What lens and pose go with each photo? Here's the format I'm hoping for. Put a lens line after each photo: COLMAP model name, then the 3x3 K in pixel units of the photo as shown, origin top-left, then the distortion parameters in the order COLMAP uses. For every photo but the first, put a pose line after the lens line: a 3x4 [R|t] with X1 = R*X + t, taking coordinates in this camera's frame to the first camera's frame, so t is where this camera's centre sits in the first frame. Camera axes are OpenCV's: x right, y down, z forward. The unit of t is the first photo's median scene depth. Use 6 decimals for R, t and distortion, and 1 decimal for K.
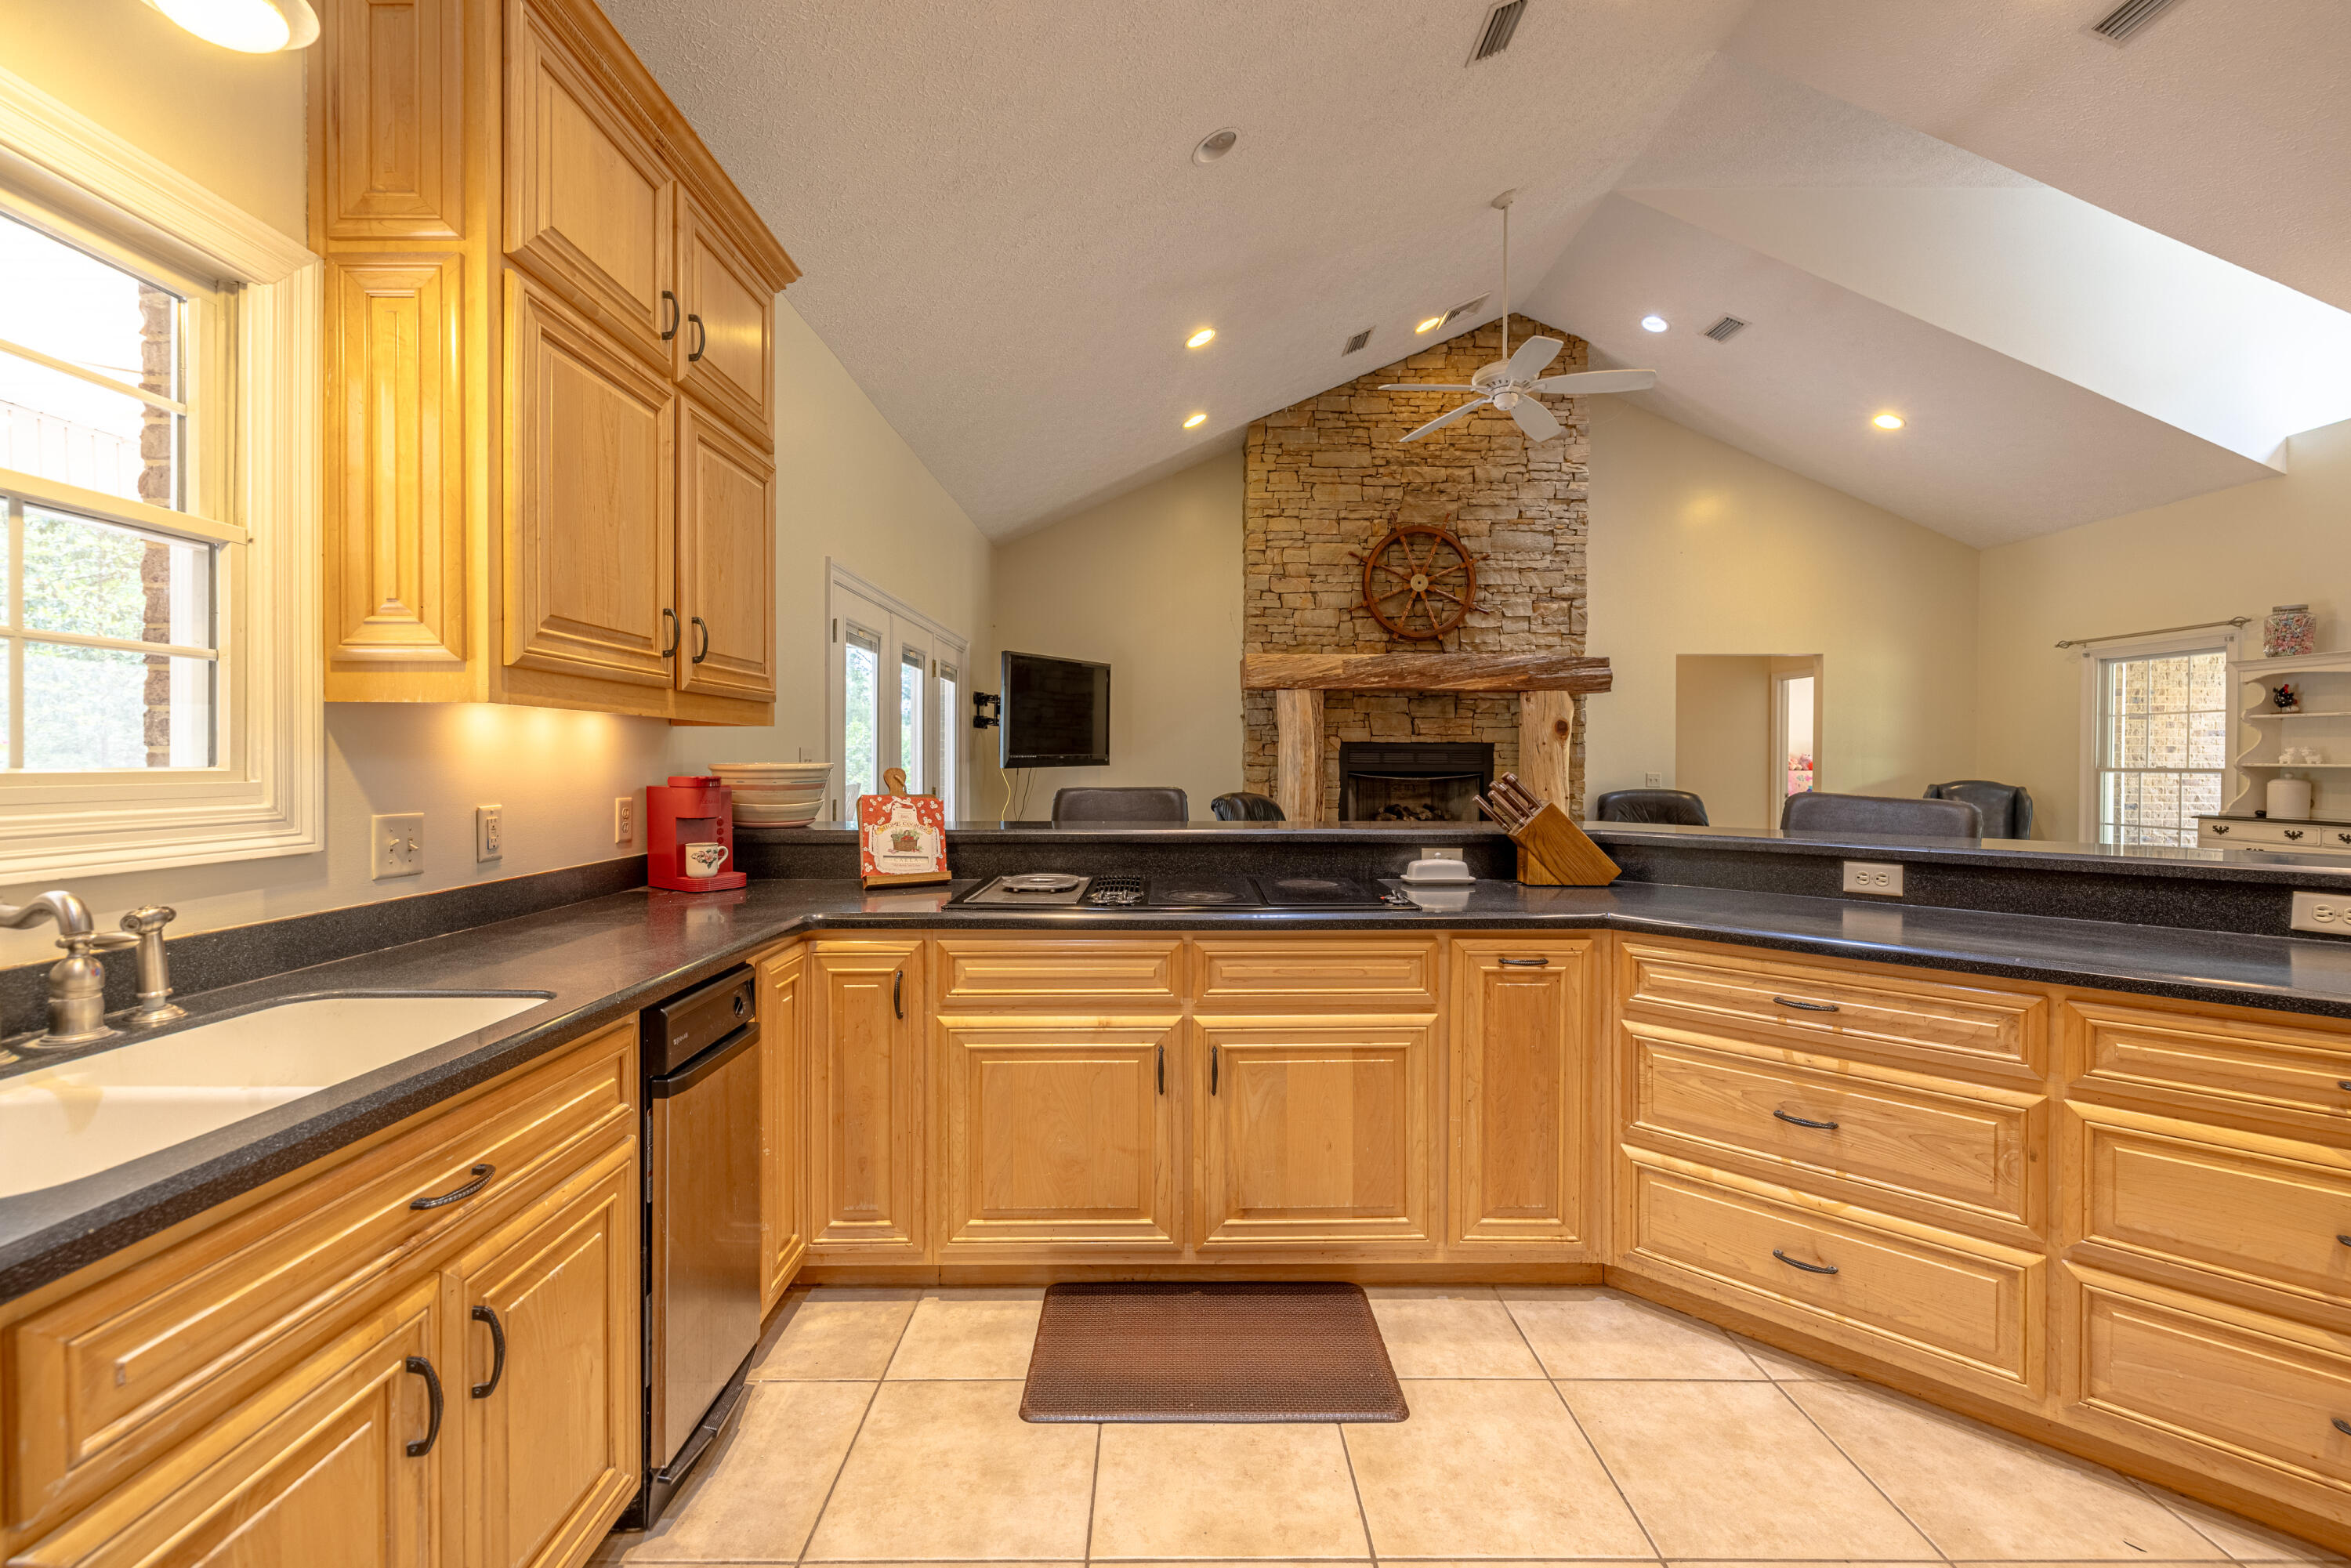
lens RADIAL K [[991.3, 0, 1168.8], [0, 991.3, 770.6], [0, 0, 1]] dist [0.002458, -0.000101]
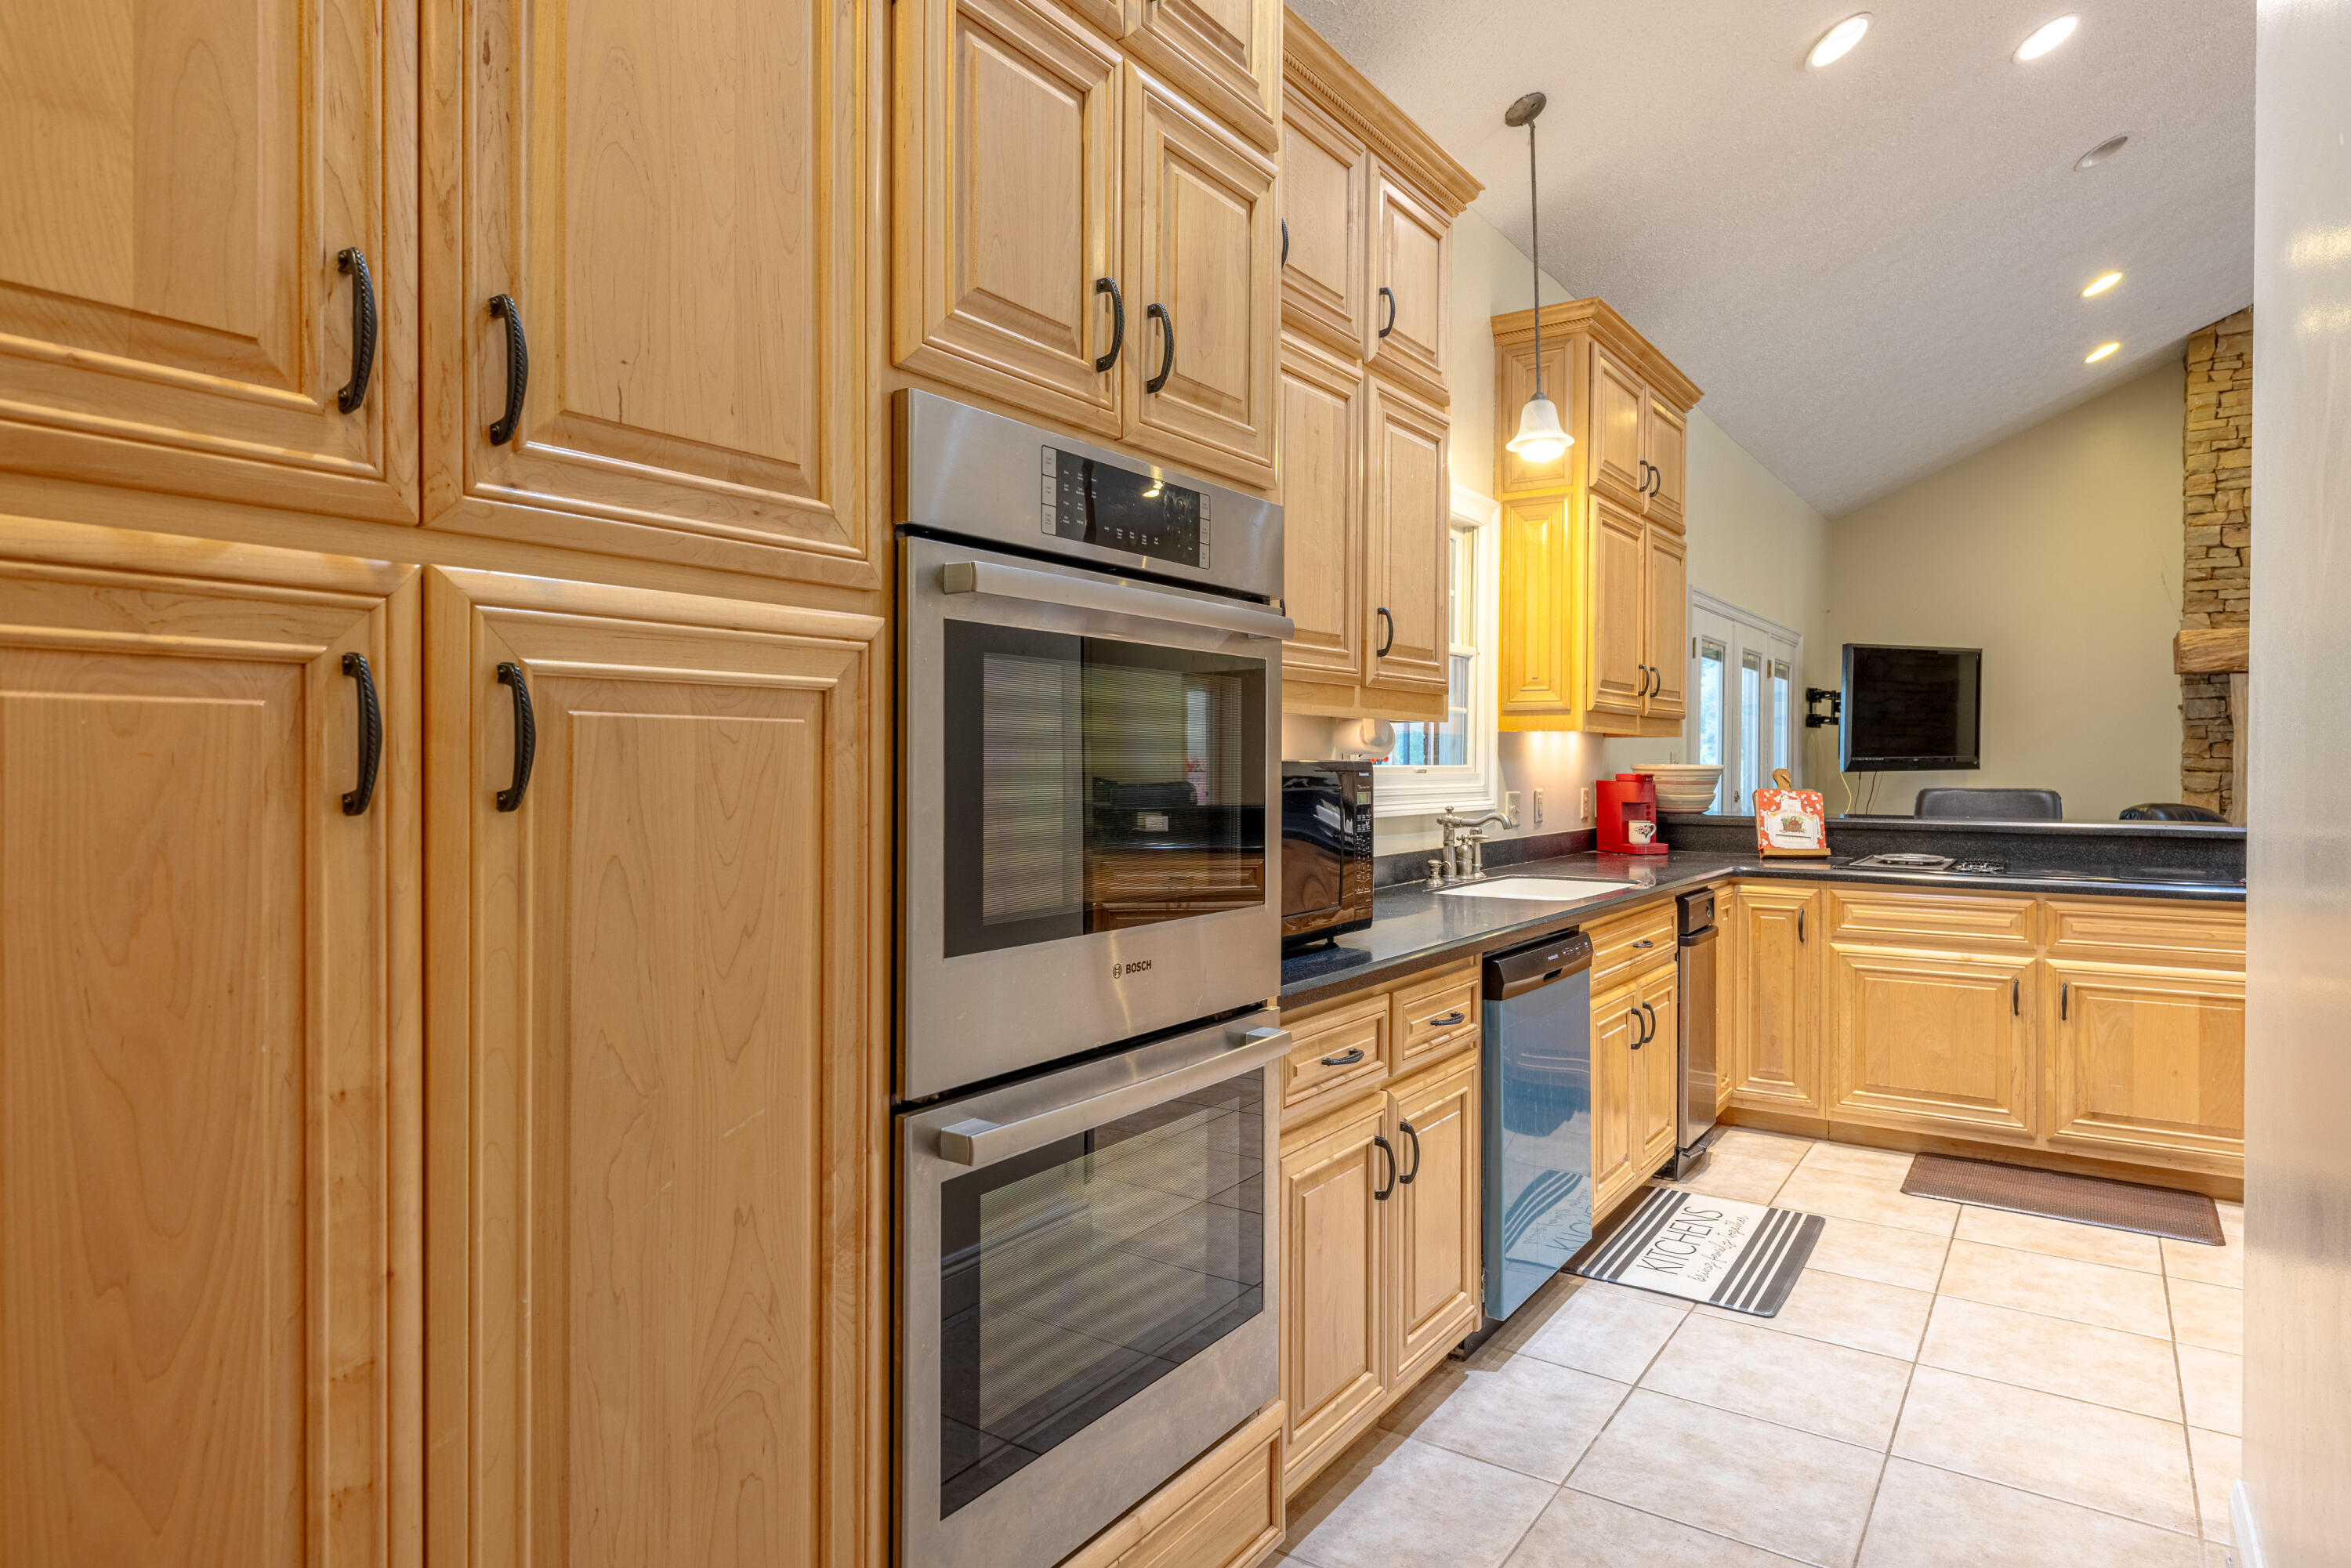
lens RADIAL K [[1325.4, 0, 1182.0], [0, 1325.4, 766.2], [0, 0, 1]] dist [0.004502, -0.000586]
pose [[0.822977, 0.004199, -0.568058, 0.032336], [-0.008528, 0.999951, -0.004963, 0.004649], [0.568010, 0.008928, 0.822973, -0.435695]]
